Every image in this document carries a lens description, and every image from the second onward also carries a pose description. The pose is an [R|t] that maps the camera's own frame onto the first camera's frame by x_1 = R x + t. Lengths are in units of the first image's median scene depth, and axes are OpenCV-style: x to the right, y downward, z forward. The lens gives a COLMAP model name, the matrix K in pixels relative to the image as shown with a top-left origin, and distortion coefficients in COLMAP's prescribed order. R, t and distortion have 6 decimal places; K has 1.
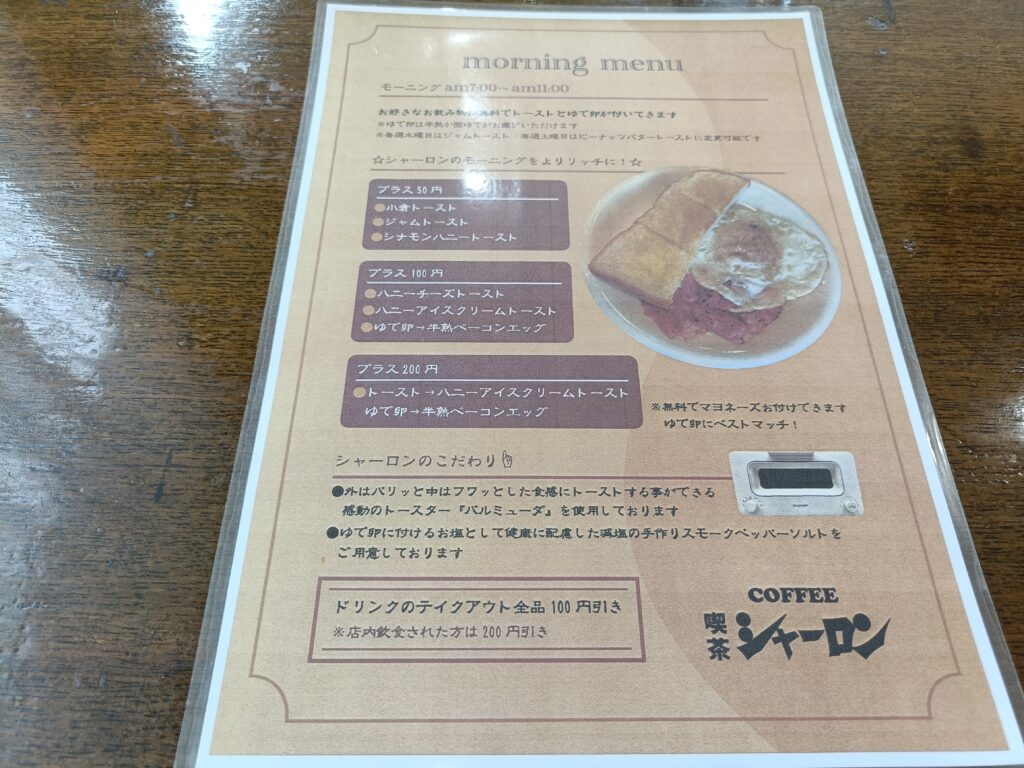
lens RADIAL K [[761.3, 0, 512.0], [0, 761.3, 384.0], [0, 0, 1]] dist [-0.005038, 0.001071]
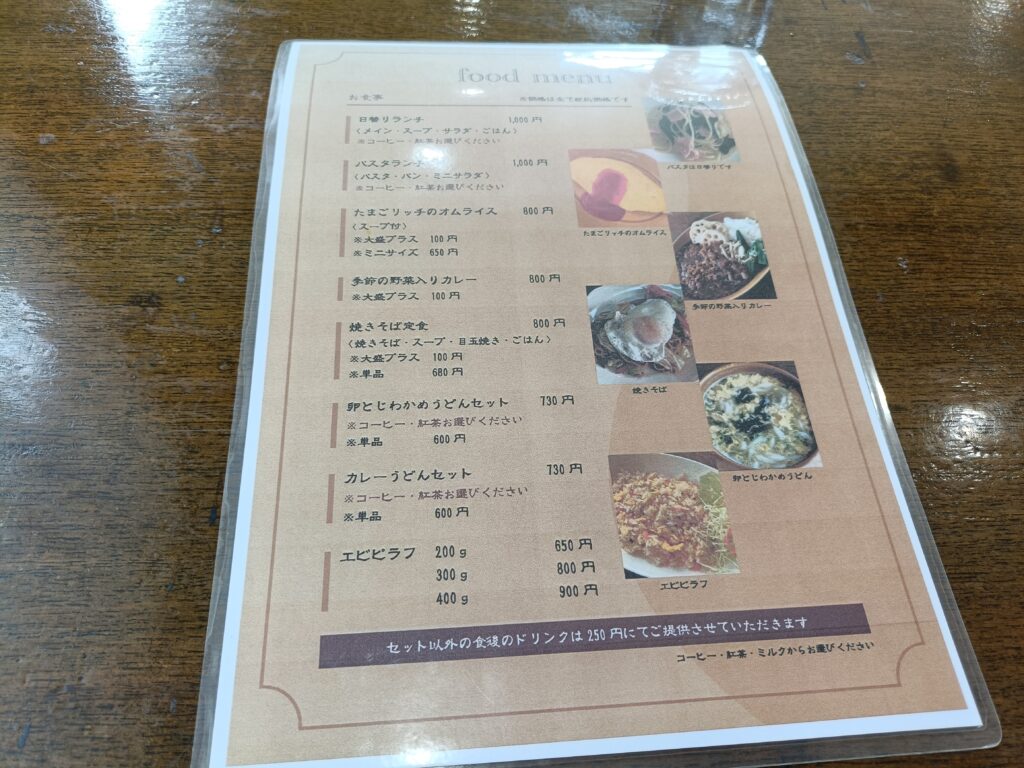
lens RADIAL K [[761.3, 0, 512.0], [0, 761.3, 384.0], [0, 0, 1]] dist [-0.005038, 0.001071]
pose [[0.996935, -0.022515, 0.074929, -0.114989], [0.024681, 0.999300, -0.028106, 0.005970], [-0.074244, 0.029869, 0.996793, -0.028805]]
